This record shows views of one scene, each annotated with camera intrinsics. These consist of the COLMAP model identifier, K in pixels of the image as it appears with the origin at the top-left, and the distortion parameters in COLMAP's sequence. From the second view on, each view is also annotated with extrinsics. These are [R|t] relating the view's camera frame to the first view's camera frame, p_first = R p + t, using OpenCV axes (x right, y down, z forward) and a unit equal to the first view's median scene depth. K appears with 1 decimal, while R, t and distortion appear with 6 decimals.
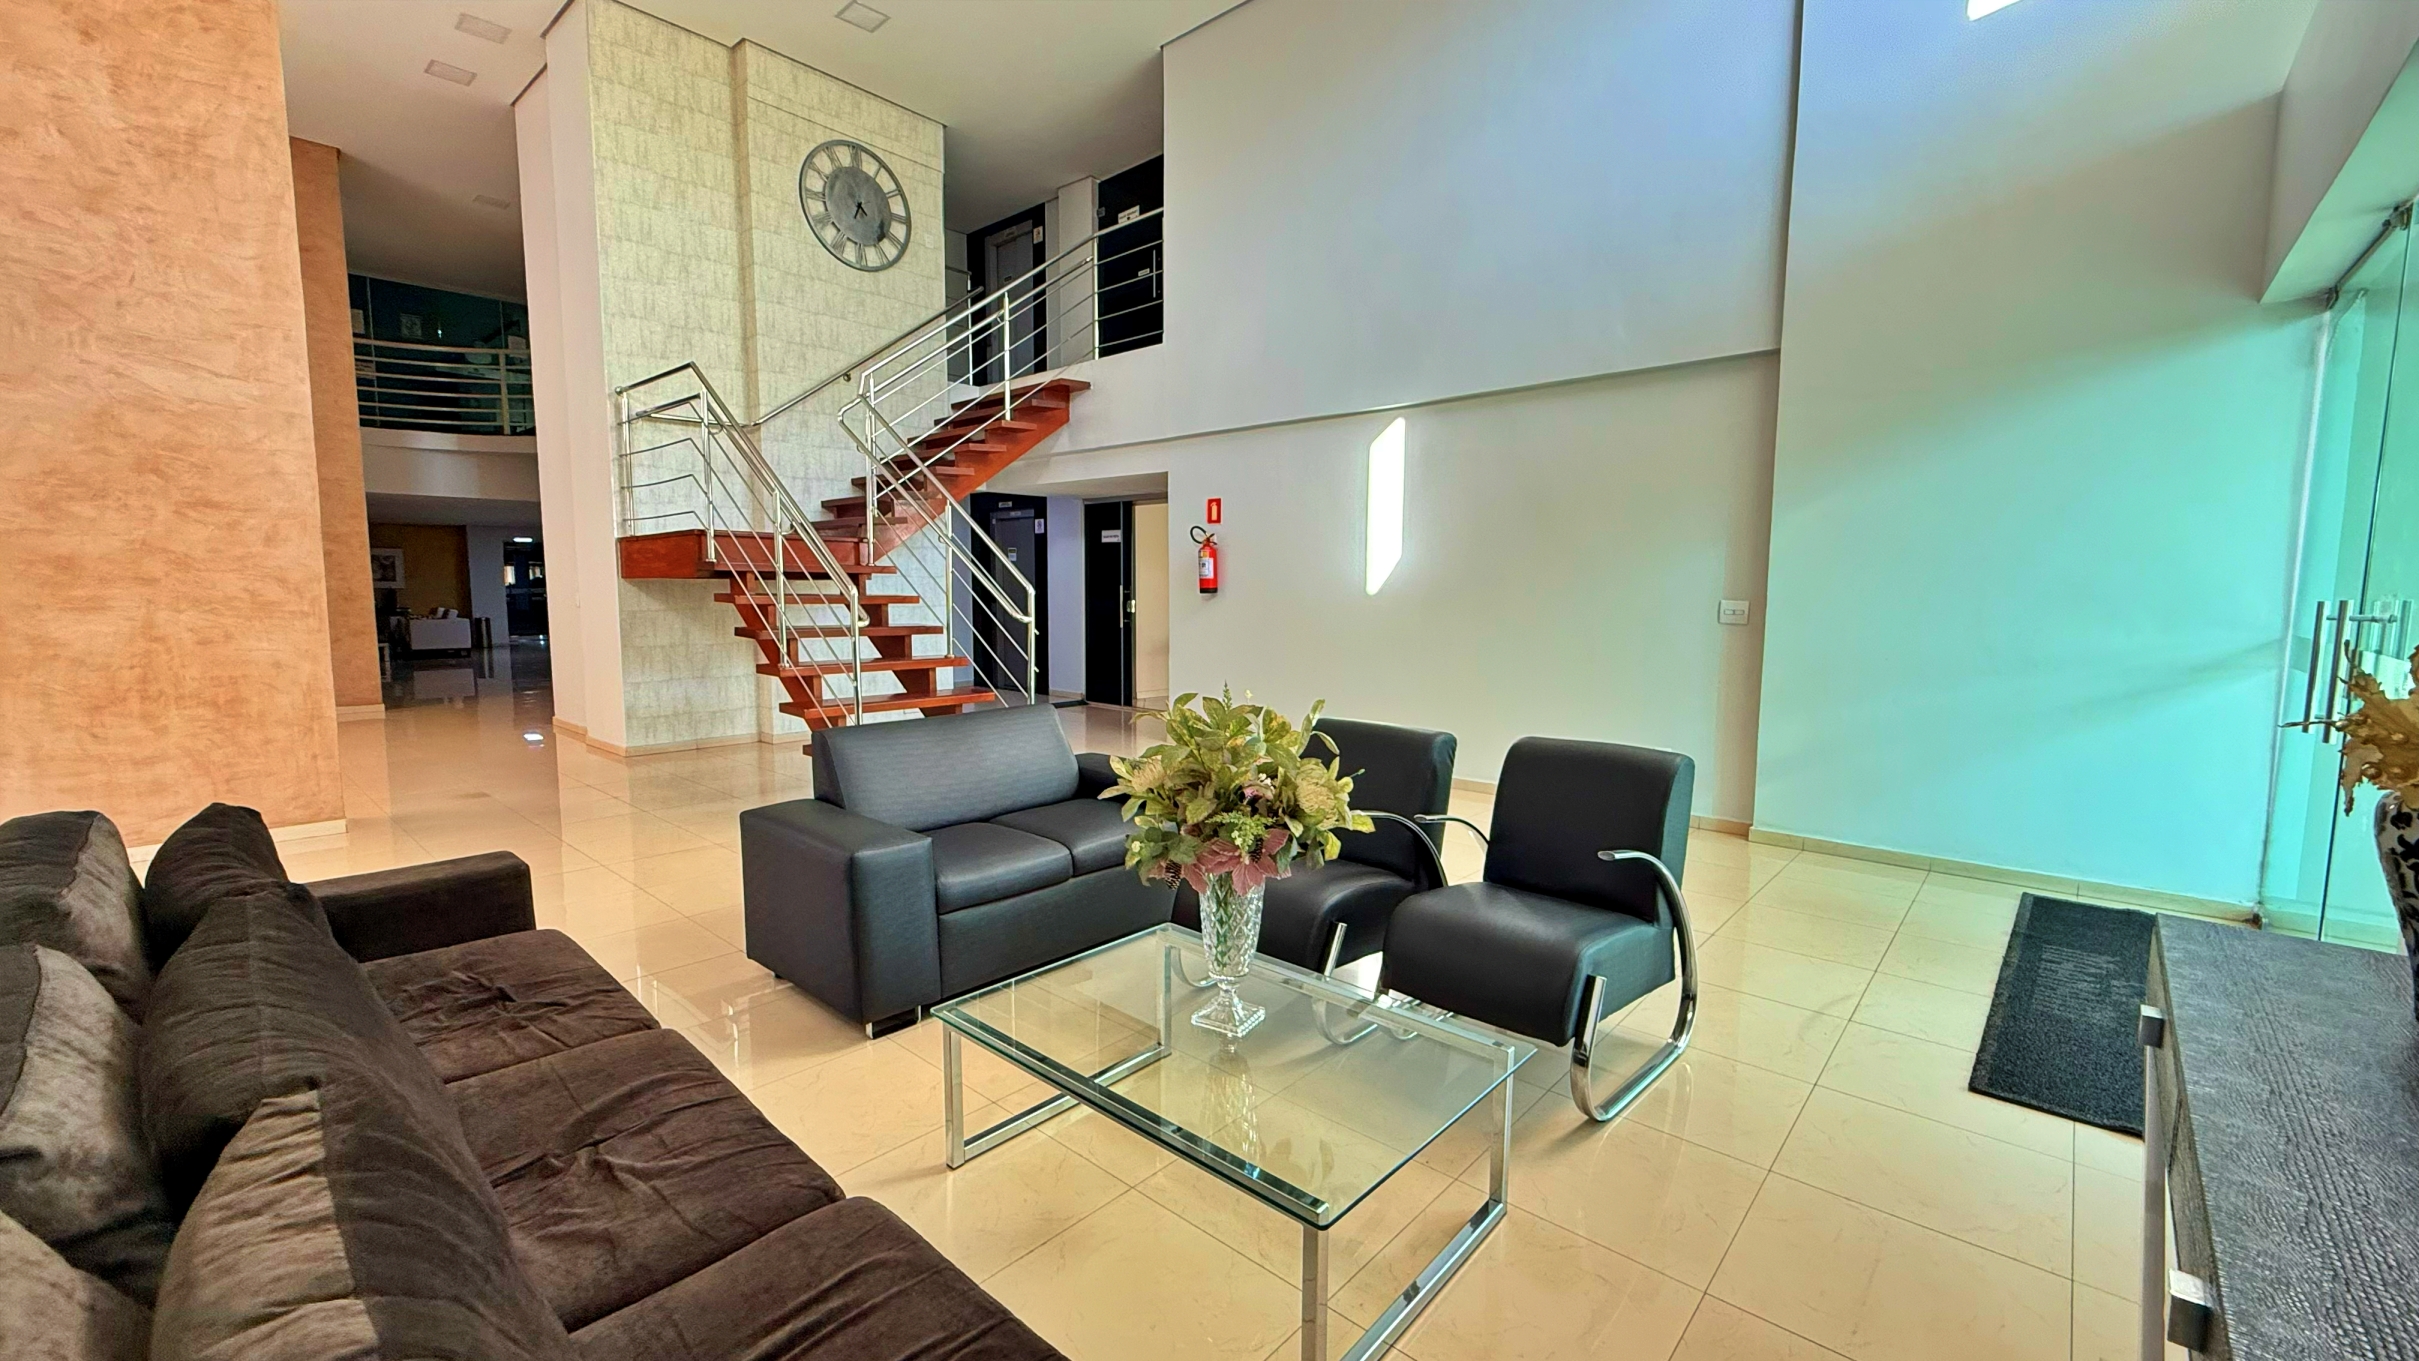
lens RADIAL K [[958.7, 0, 1201.0], [0, 958.7, 685.9], [0, 0, 1]] dist [-0.001416, -0.000041]
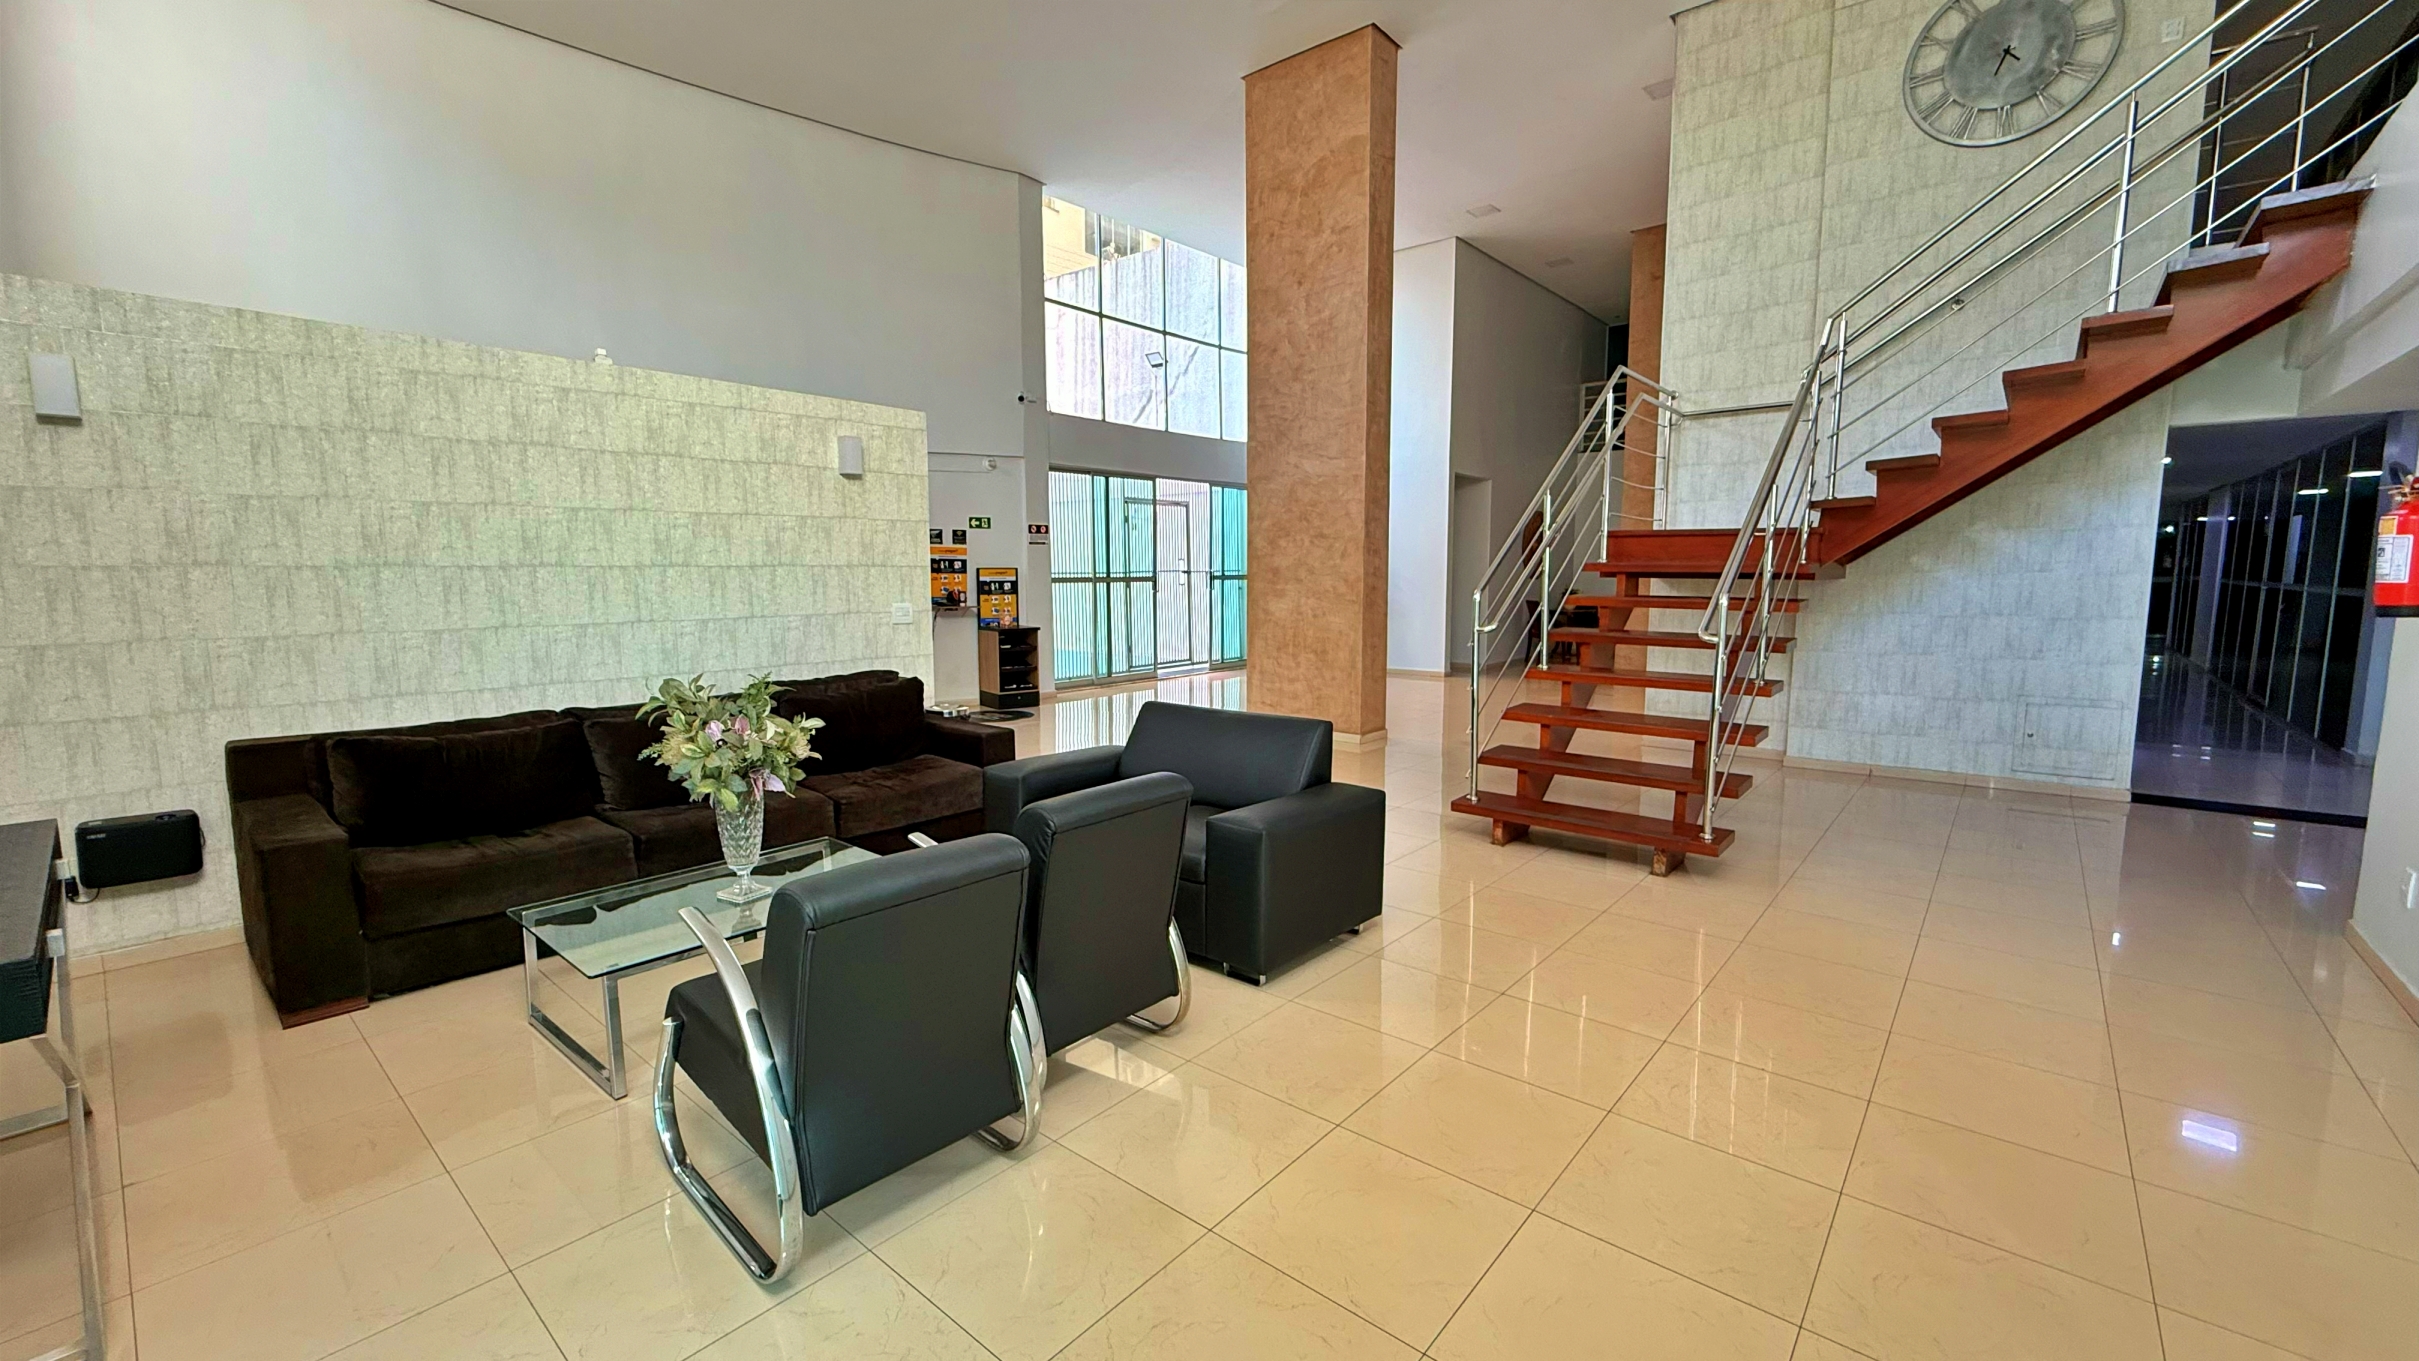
lens RADIAL K [[958.7, 0, 1201.0], [0, 958.7, 685.9], [0, 0, 1]] dist [-0.001416, -0.000041]
pose [[0.032214, 0.122360, -0.991963, 0.665852], [-0.099432, 0.987947, 0.118636, -0.104092], [0.994523, 0.094811, 0.043992, 0.715678]]
